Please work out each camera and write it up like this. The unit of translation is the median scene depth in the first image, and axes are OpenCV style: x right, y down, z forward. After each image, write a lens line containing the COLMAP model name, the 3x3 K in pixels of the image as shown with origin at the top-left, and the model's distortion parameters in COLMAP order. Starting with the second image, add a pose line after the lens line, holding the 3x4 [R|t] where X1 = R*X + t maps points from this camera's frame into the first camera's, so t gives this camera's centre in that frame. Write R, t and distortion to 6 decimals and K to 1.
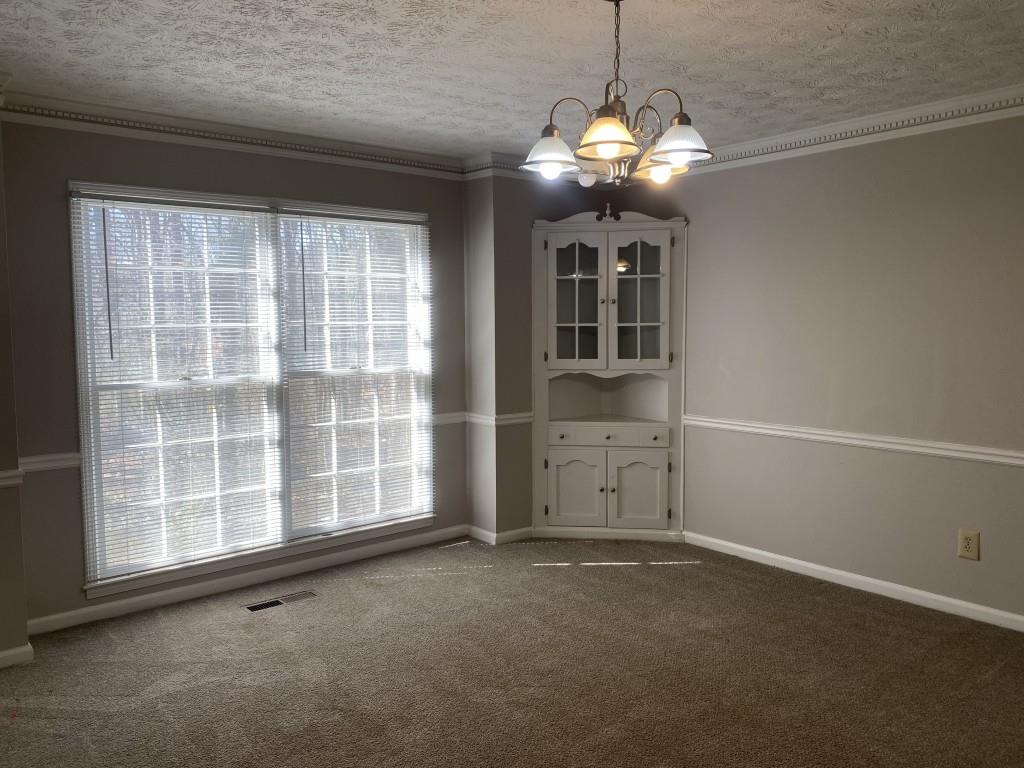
lens RADIAL K [[783.3, 0, 513.8], [0, 783.3, 376.8], [0, 0, 1]] dist [0.091542, -0.138814]
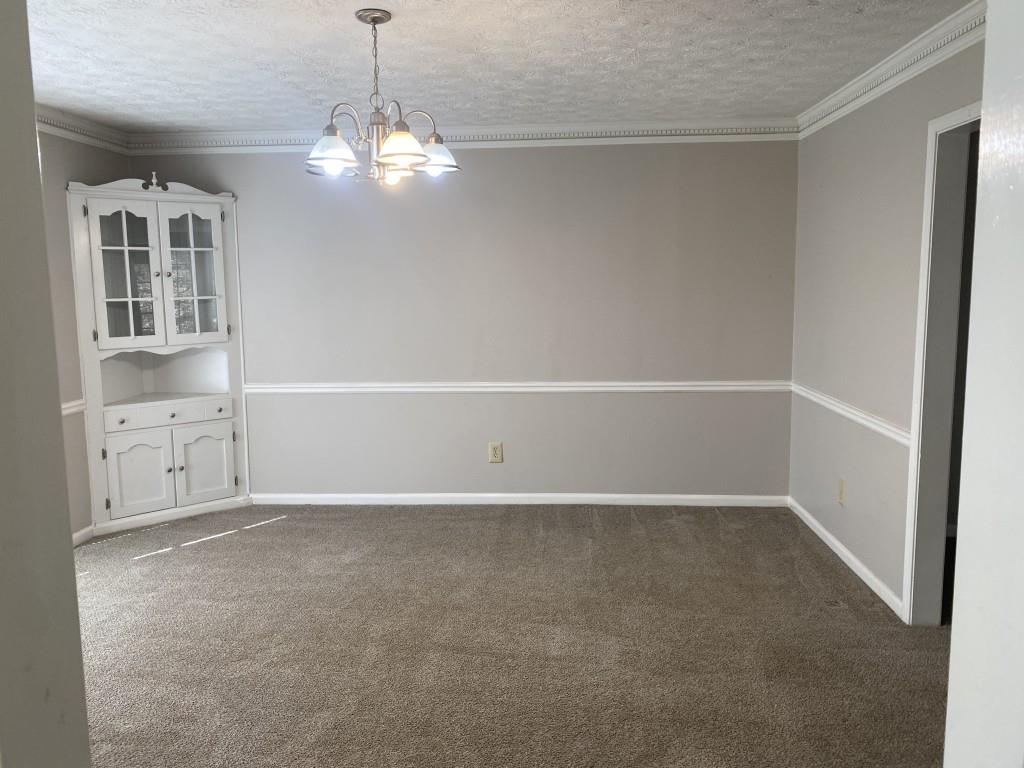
lens RADIAL K [[771.0, 0, 516.3], [0, 771.0, 370.6], [0, 0, 1]] dist [0.091267, -0.135180]
pose [[0.687711, -0.089767, 0.720413, -0.280518], [0.062549, 0.995963, 0.064392, -0.013646], [-0.723285, 0.000778, 0.690550, 0.026885]]
